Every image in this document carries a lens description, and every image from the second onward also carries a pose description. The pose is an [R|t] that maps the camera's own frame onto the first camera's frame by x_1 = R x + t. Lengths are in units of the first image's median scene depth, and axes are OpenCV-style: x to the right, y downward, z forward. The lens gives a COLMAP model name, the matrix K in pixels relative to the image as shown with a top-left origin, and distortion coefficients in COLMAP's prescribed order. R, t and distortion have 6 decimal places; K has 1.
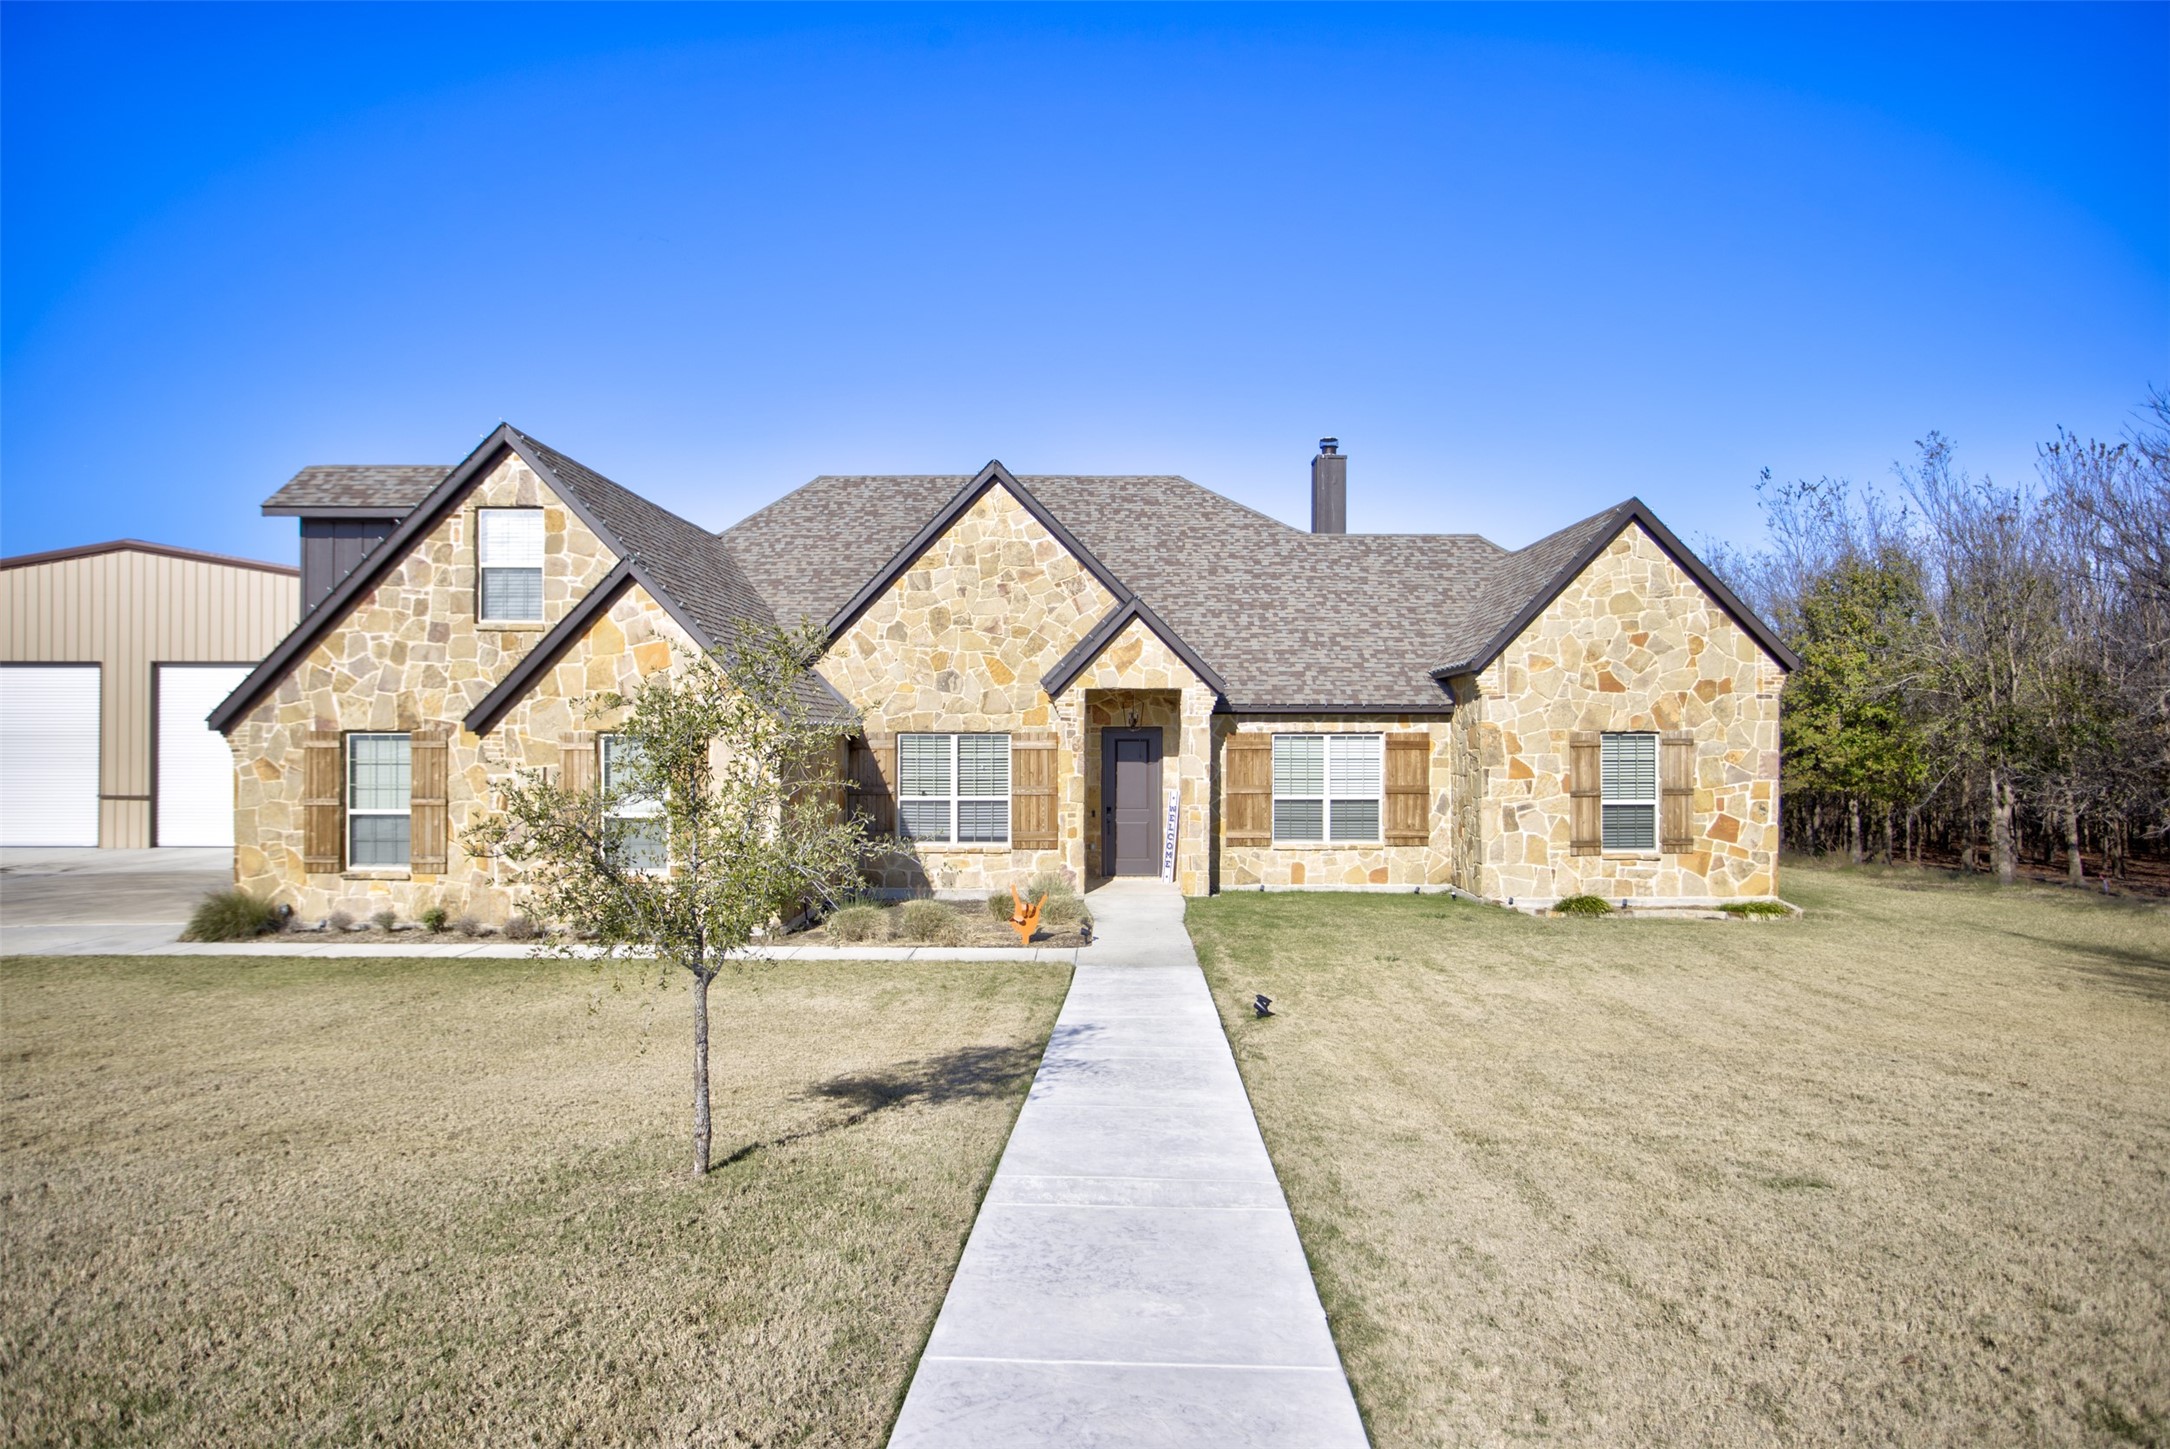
lens RADIAL K [[1534.1, 0, 1085.4], [0, 1534.1, 727.6], [0, 0, 1]] dist [-0.036489, 0.006000]
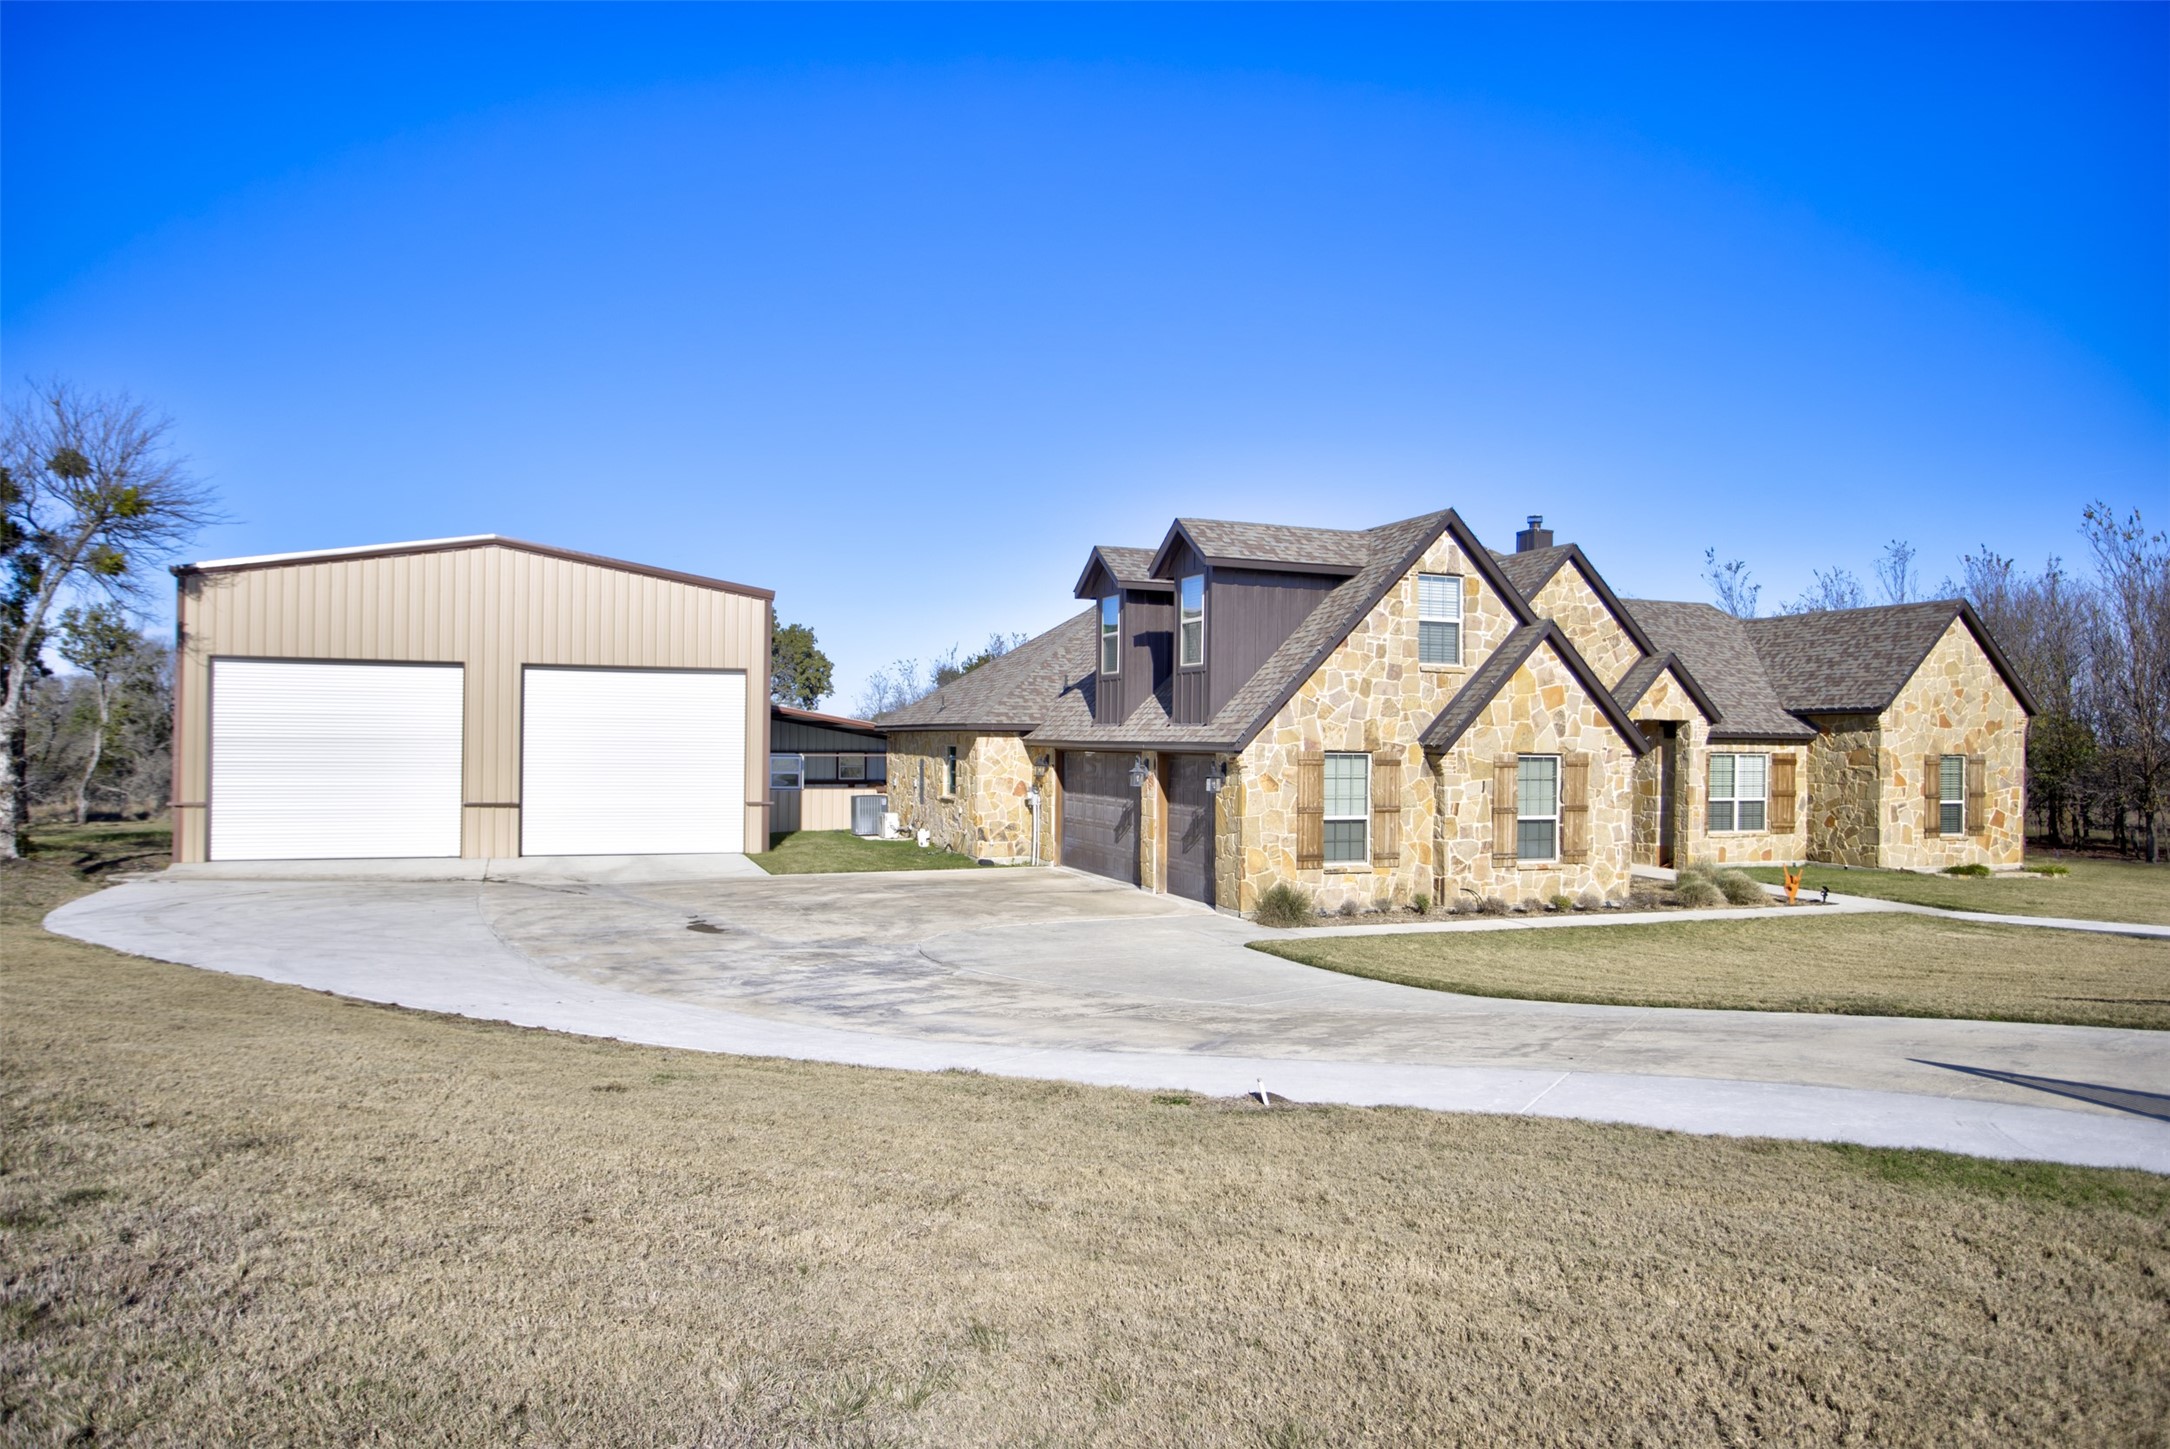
lens RADIAL K [[1534.1, 0, 1082.0], [0, 1534.1, 730.6], [0, 0, 1]] dist [-0.036489, 0.006000]
pose [[0.924610, 0.011882, 0.380730, -0.999428], [-0.014017, 0.999898, 0.002835, -0.013087], [-0.380657, -0.007957, 0.924682, -0.048750]]
